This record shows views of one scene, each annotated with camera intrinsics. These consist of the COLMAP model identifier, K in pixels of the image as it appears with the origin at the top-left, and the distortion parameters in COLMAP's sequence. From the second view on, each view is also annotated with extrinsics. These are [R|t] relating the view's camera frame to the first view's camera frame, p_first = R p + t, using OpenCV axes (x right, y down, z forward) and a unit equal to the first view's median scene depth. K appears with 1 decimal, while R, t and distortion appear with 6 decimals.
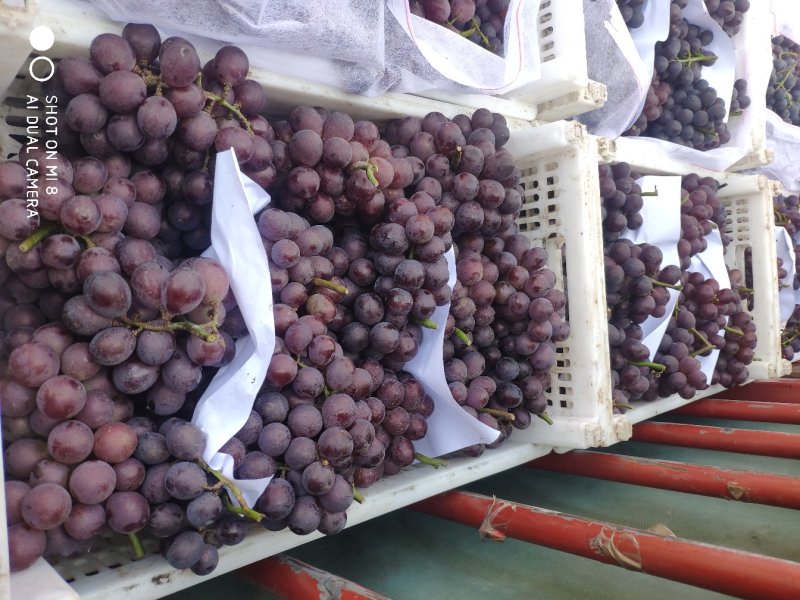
lens RADIAL K [[608.8, 0, 400.0], [0, 608.8, 300.0], [0, 0, 1]] dist [0.080586, -0.166429]
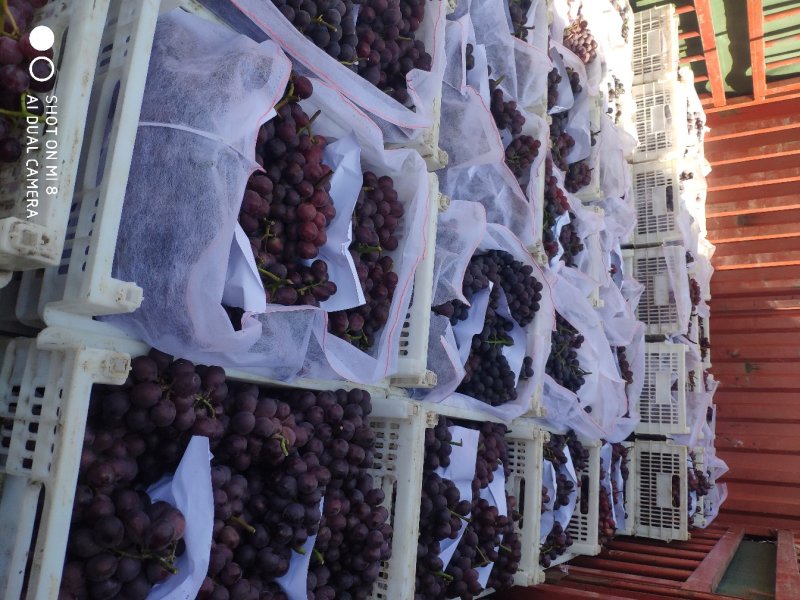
lens RADIAL K [[644.7, 0, 400.0], [0, 644.7, 300.0], [0, 0, 1]] dist [0.187233, -0.401937]
pose [[0.945391, 0.190602, 0.264401, -0.205558], [-0.137143, 0.968508, -0.207810, -0.197422], [-0.295683, 0.160200, 0.941758, -0.492403]]
